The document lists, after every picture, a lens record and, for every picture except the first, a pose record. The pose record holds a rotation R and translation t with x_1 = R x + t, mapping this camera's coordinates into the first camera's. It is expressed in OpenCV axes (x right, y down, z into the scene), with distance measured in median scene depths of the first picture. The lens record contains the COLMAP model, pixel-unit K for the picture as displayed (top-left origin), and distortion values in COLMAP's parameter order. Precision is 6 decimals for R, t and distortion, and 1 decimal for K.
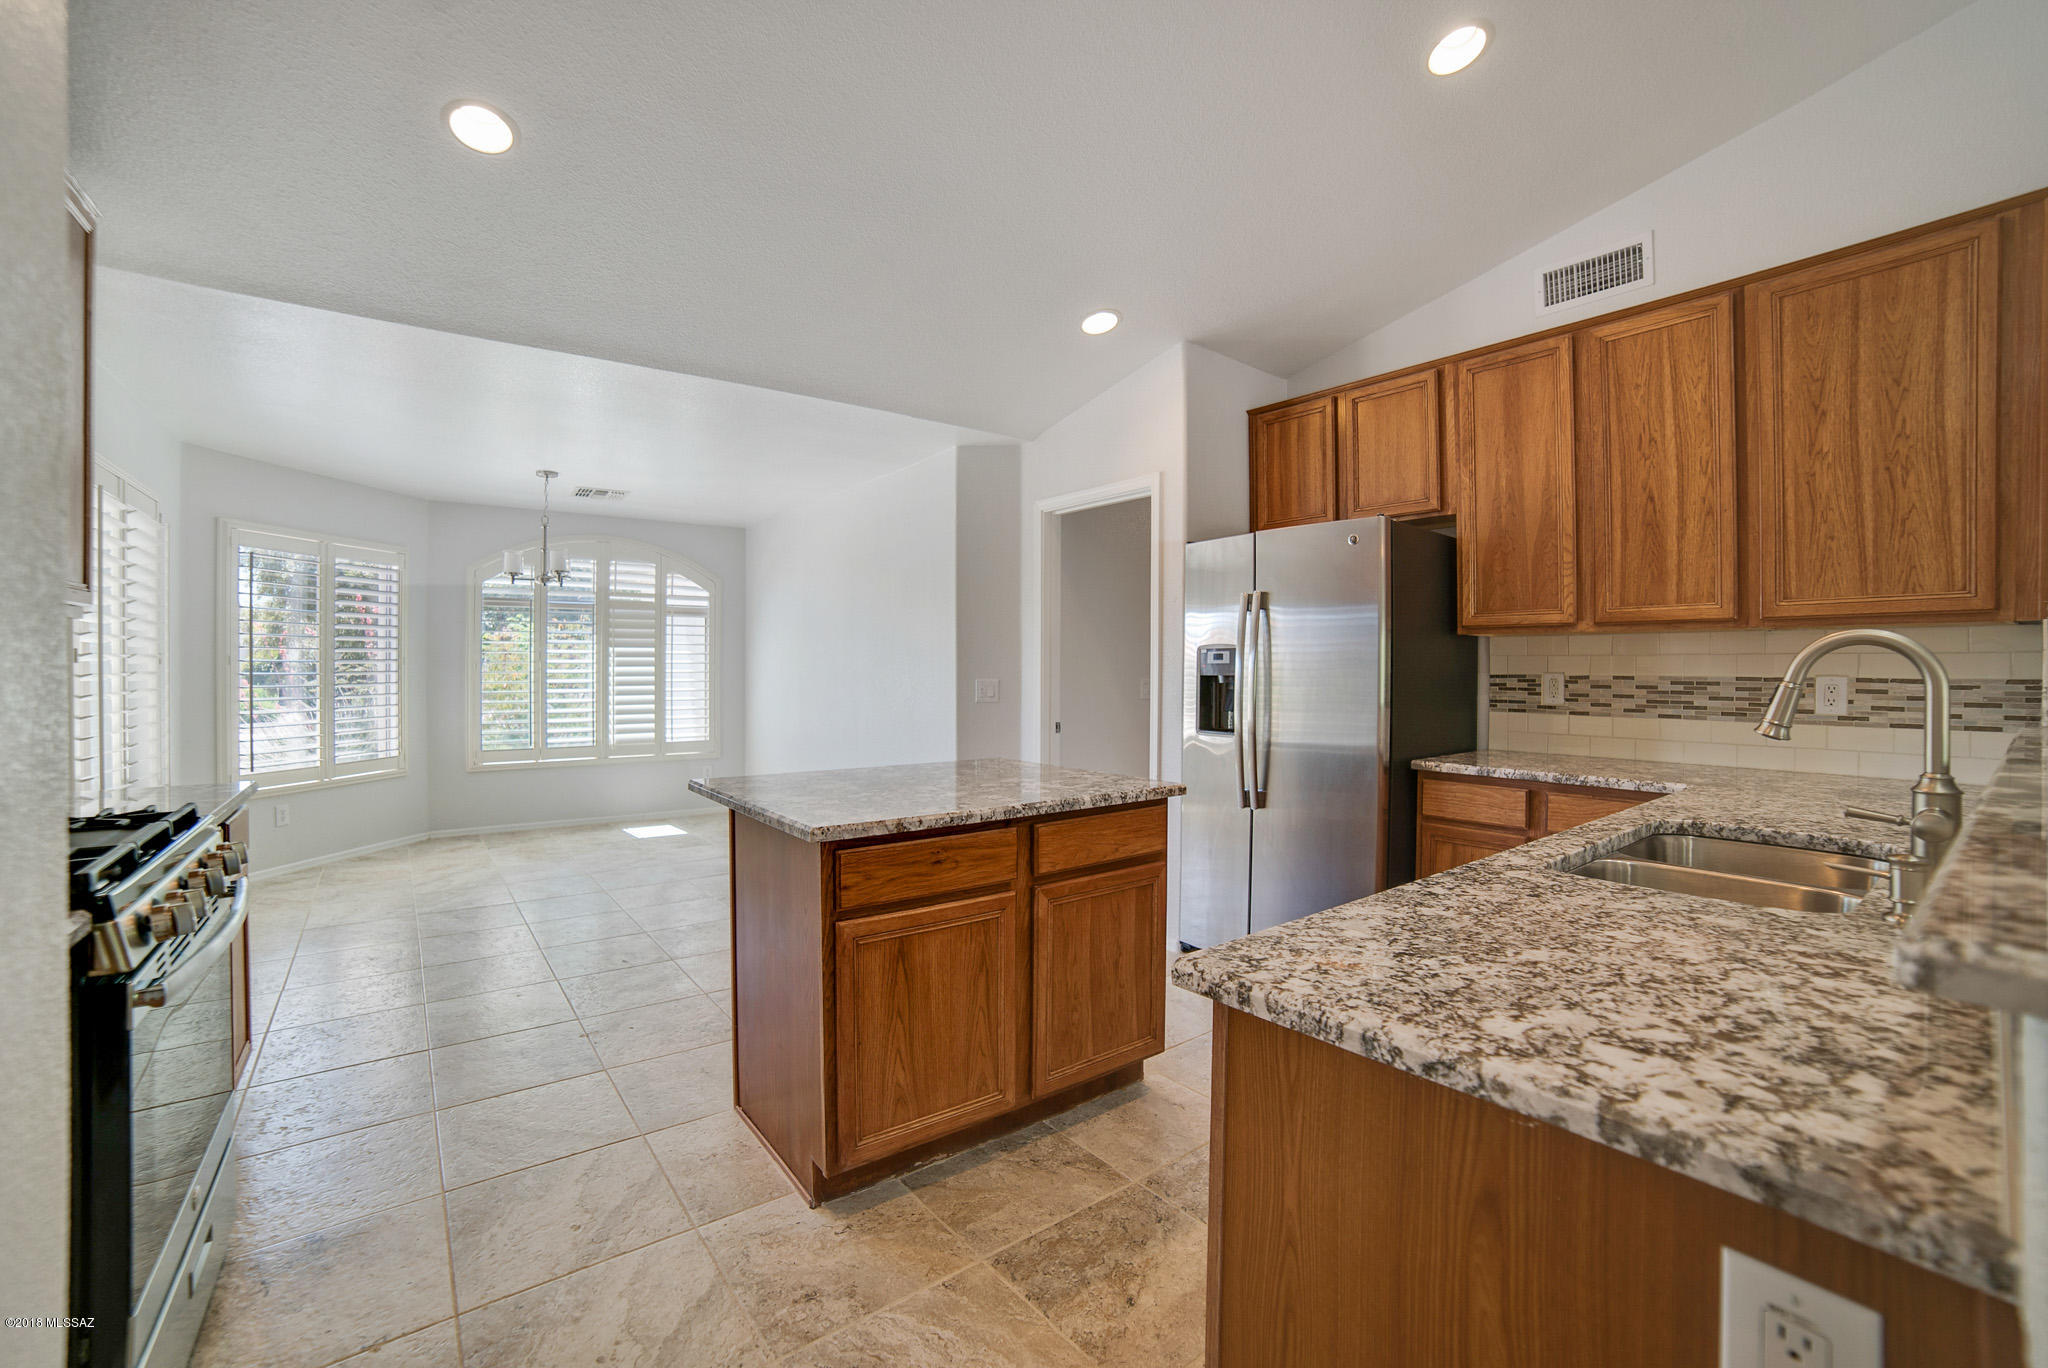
lens RADIAL K [[826.0, 0, 1022.3], [0, 826.0, 672.5], [0, 0, 1]] dist [-0.003131, 0.000028]
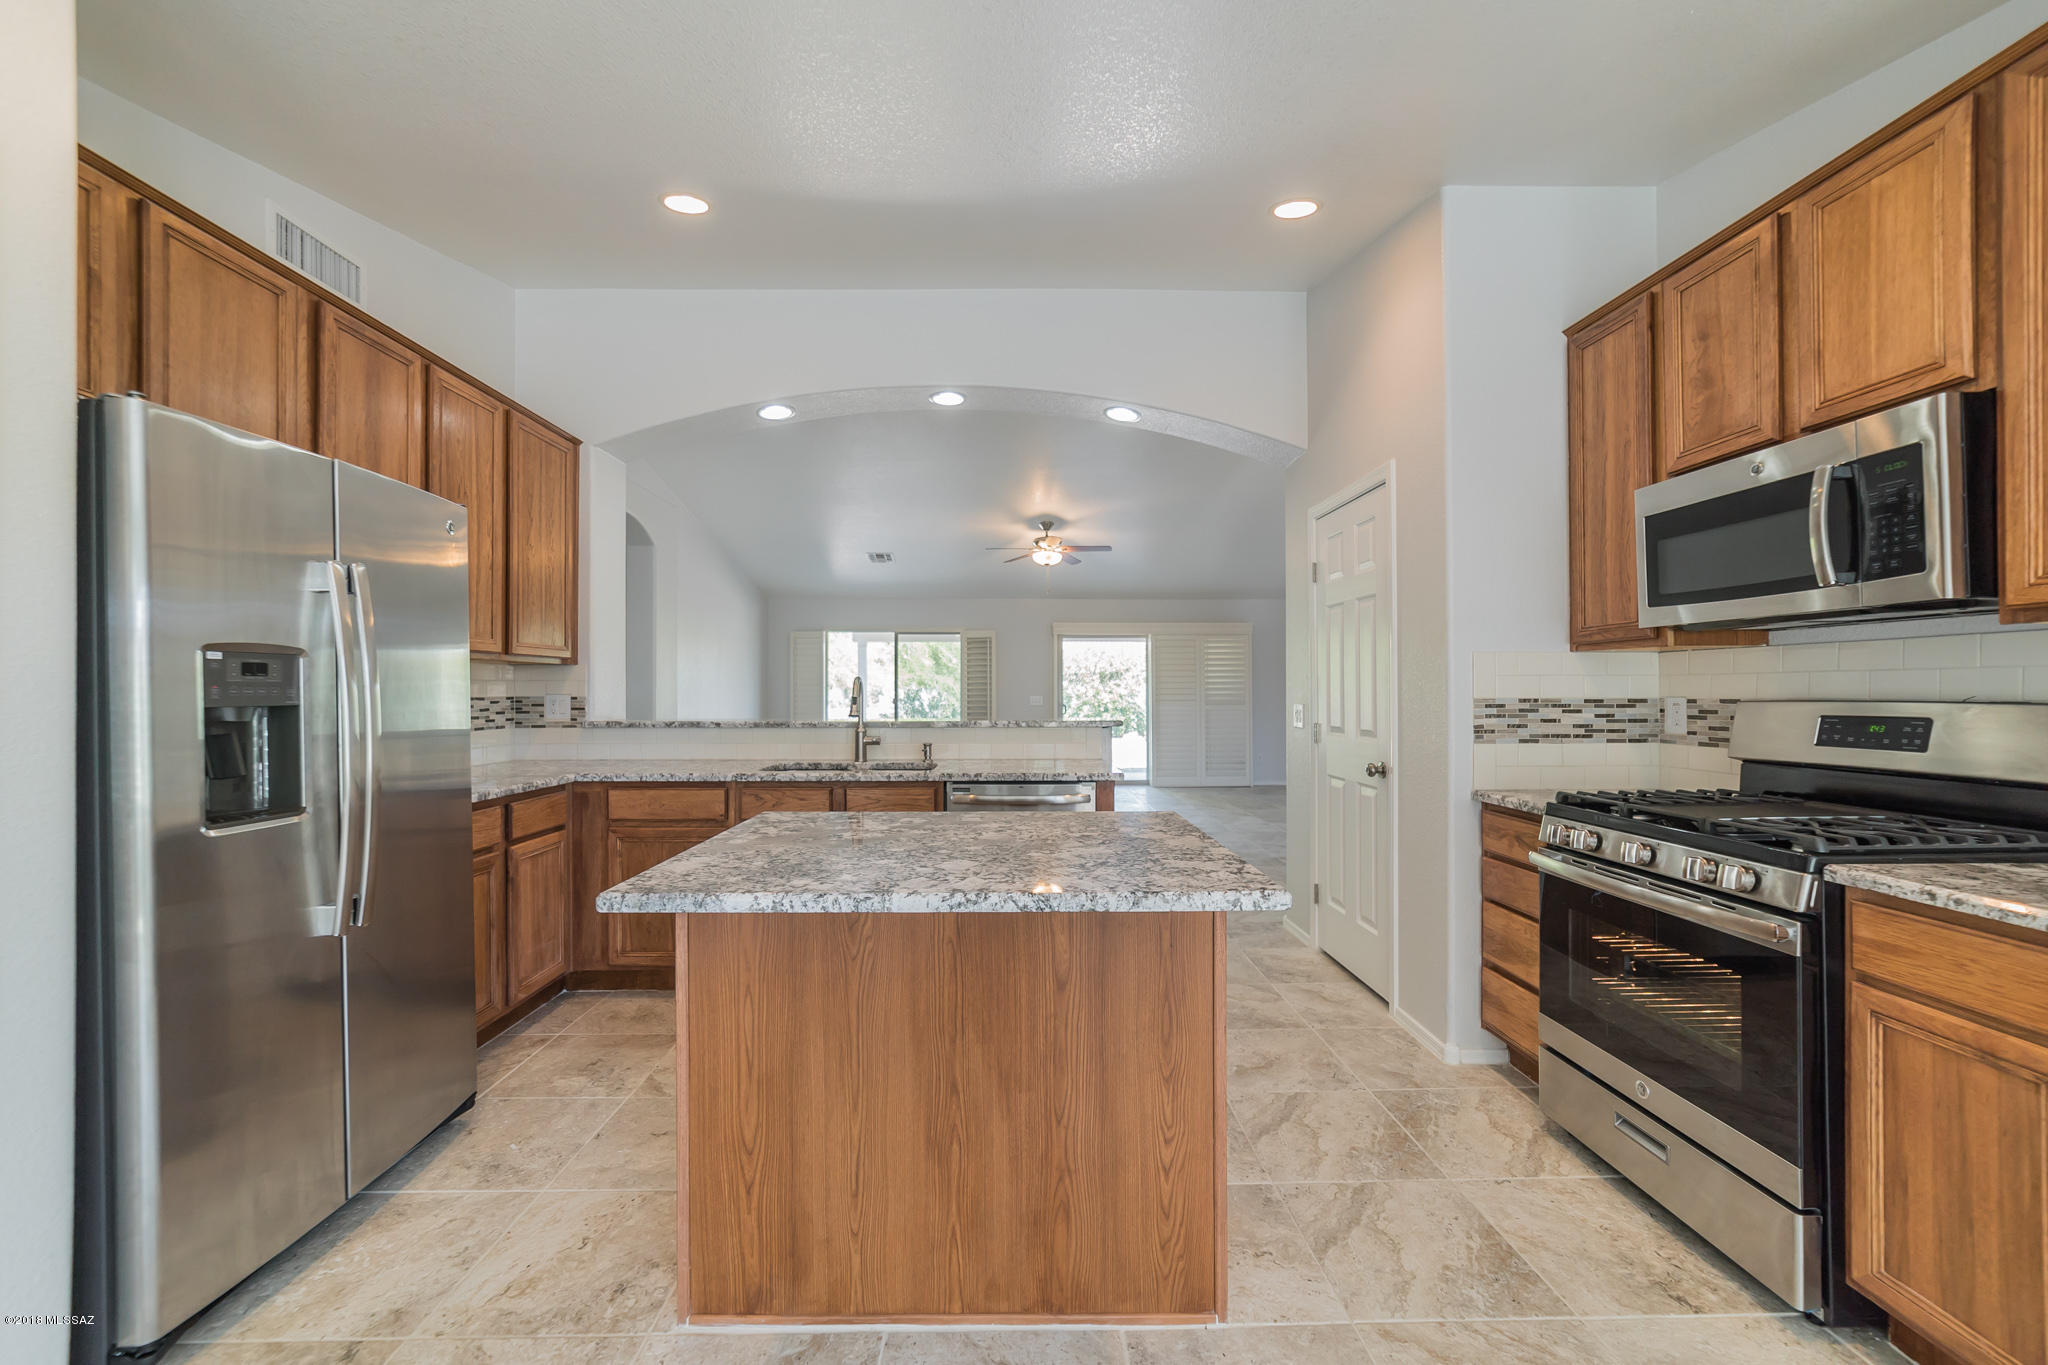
lens RADIAL K [[826.0, 0, 1021.3], [0, 826.0, 681.8], [0, 0, 1]] dist [-0.003131, 0.000028]
pose [[-0.808180, 0.007694, 0.588886, -0.558347], [0.008728, 0.999961, -0.001086, -0.009147], [-0.588871, 0.004262, -0.808216, 1.500773]]
